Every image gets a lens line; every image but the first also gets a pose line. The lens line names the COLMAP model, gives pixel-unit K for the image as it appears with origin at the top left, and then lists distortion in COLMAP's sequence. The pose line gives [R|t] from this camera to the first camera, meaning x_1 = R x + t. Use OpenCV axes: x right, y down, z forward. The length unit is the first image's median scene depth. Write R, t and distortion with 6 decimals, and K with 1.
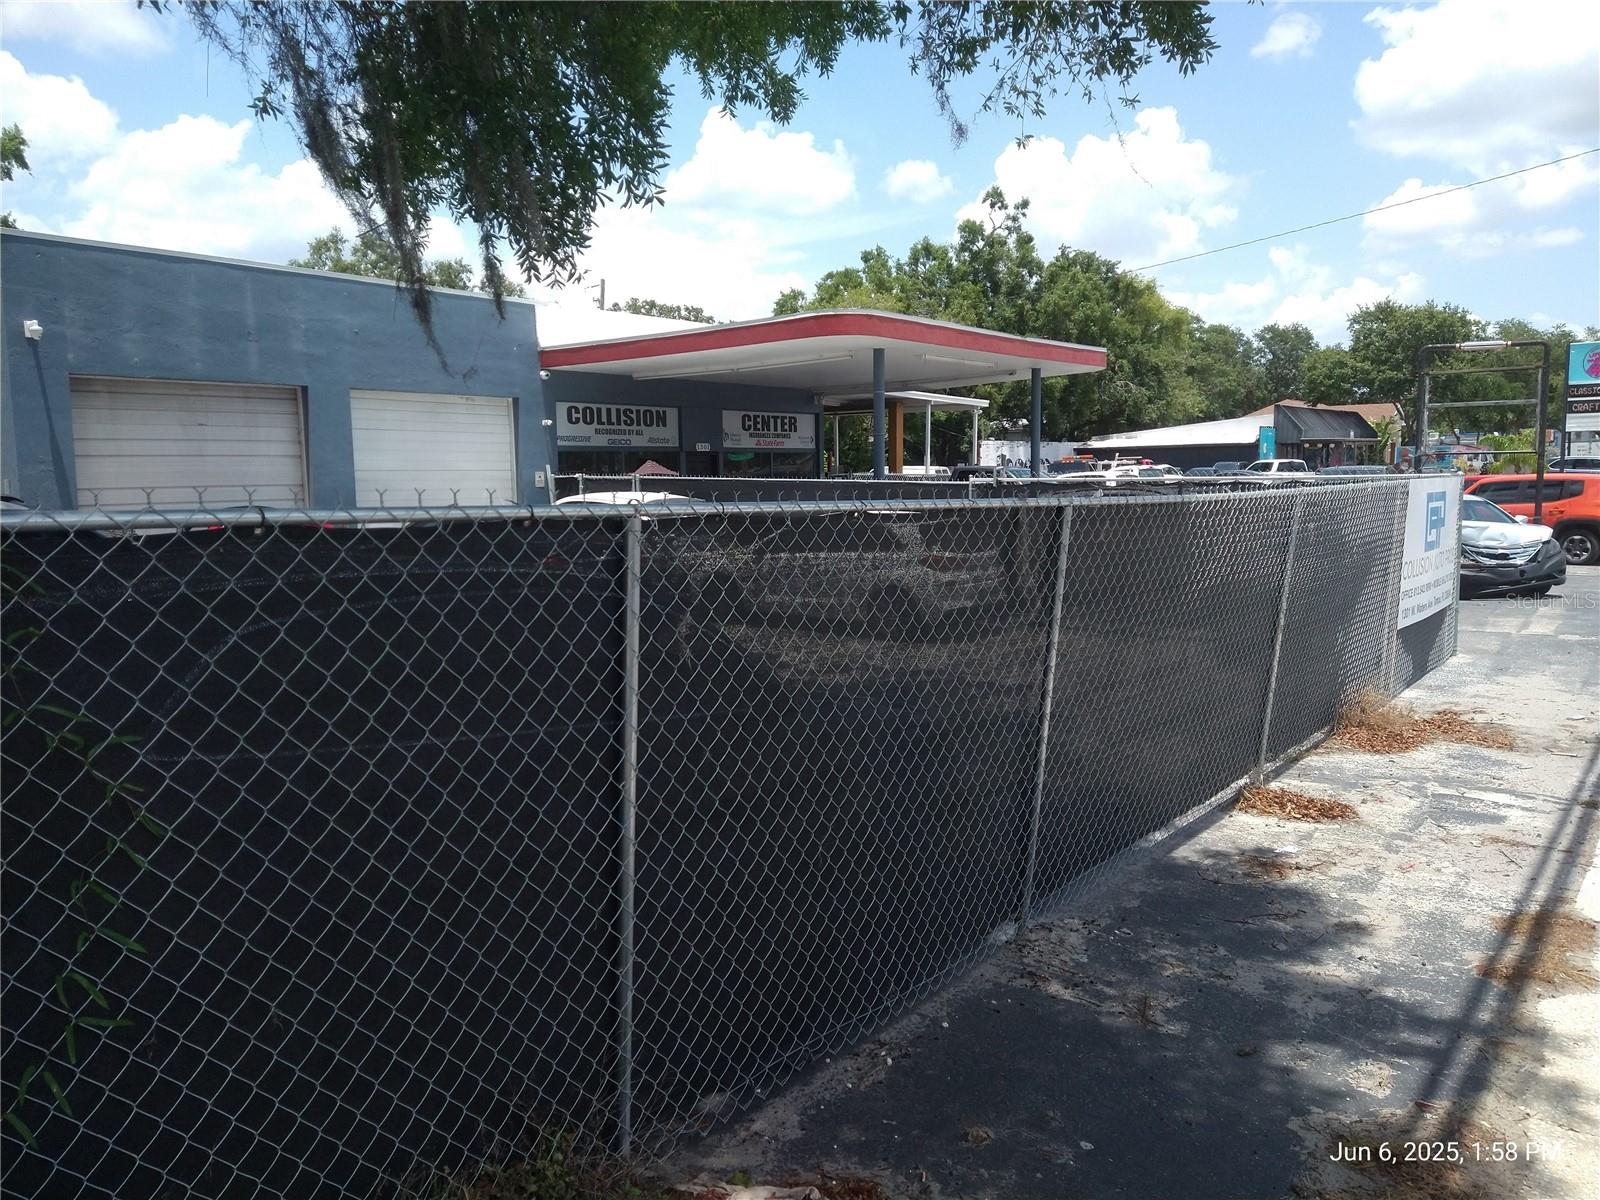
lens RADIAL K [[1168.4, 0, 790.0], [0, 1168.4, 605.8], [0, 0, 1]] dist [0.082274, -0.100774]
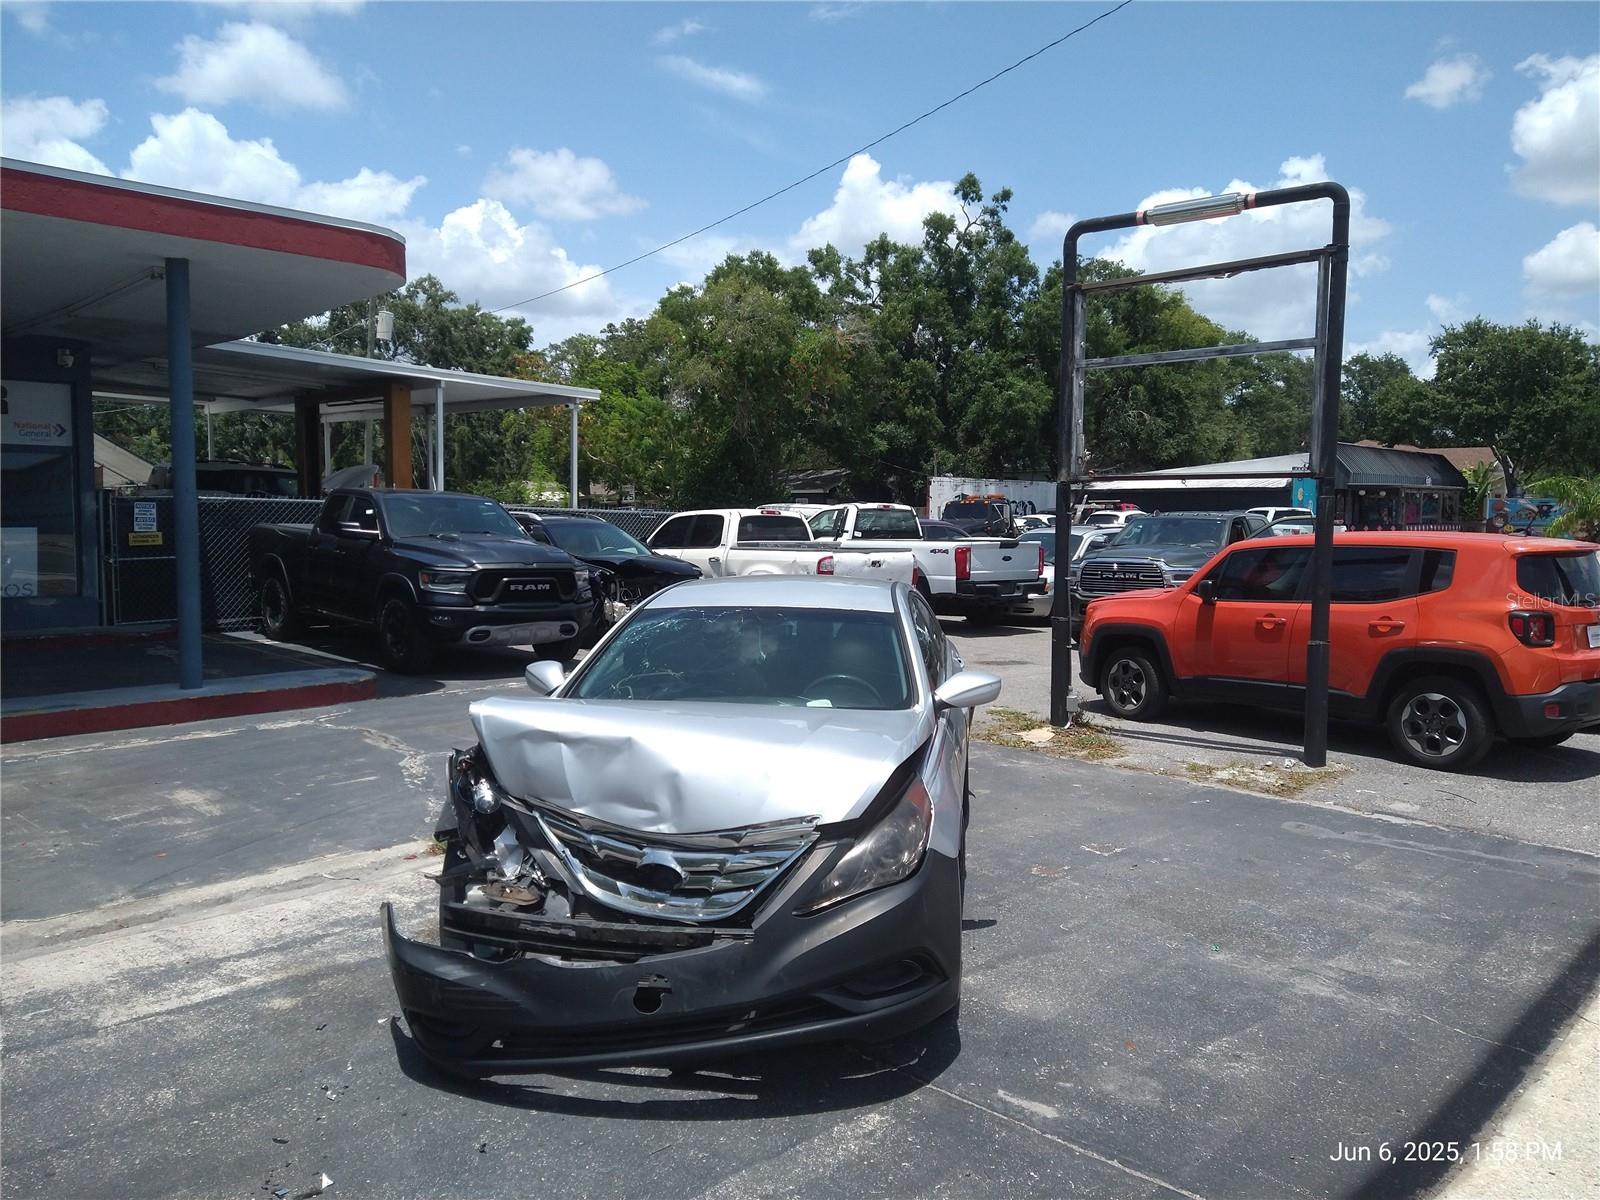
lens RADIAL K [[1168.4, 0, 791.0], [0, 1168.4, 597.6], [0, 0, 1]] dist [0.082274, -0.100774]
pose [[0.994078, 0.032620, -0.103658, 0.485464], [-0.036878, 0.998542, -0.039428, -0.066074], [0.102221, 0.043018, 0.993831, 0.582338]]
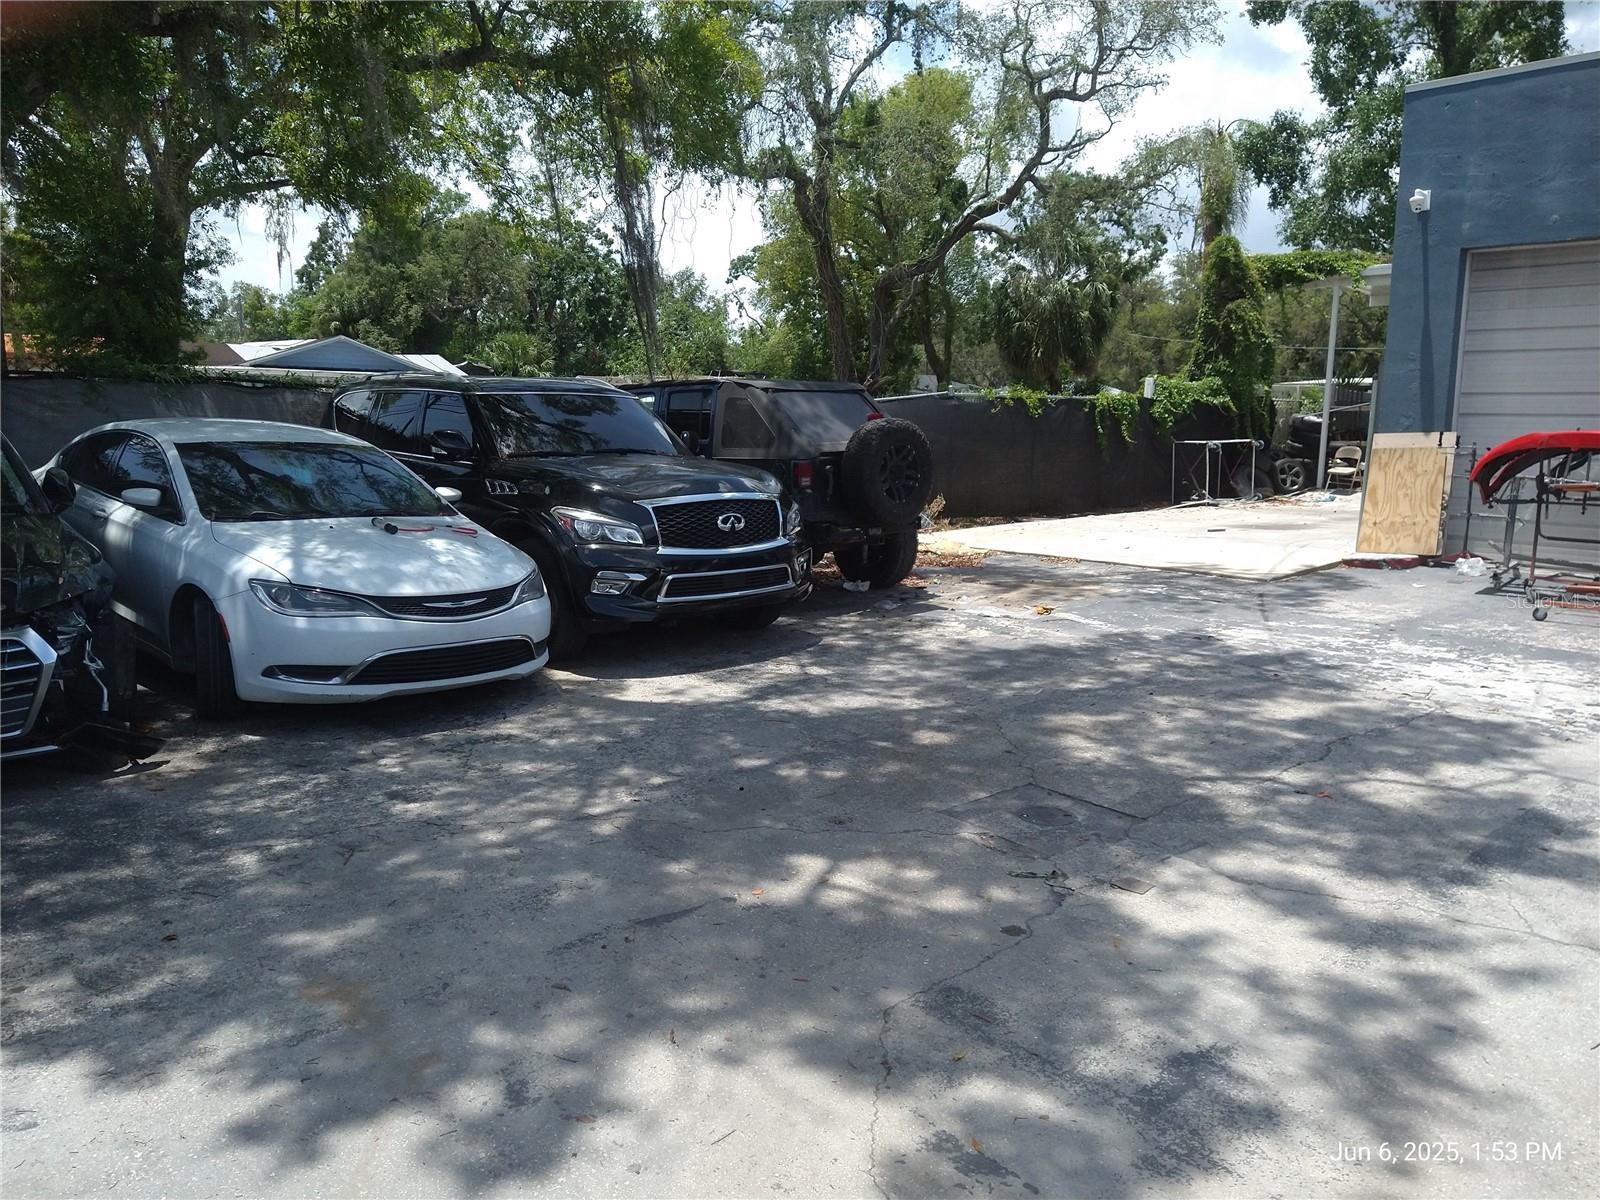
lens RADIAL K [[1181.2, 0, 791.4], [0, 1181.2, 593.3], [0, 0, 1]] dist [0.082878, -0.109467]
pose [[-0.187335, 0.163287, -0.968629, 0.197601], [-0.116821, 0.975385, 0.187020, -0.042587], [0.975325, 0.148191, -0.163648, 0.465964]]
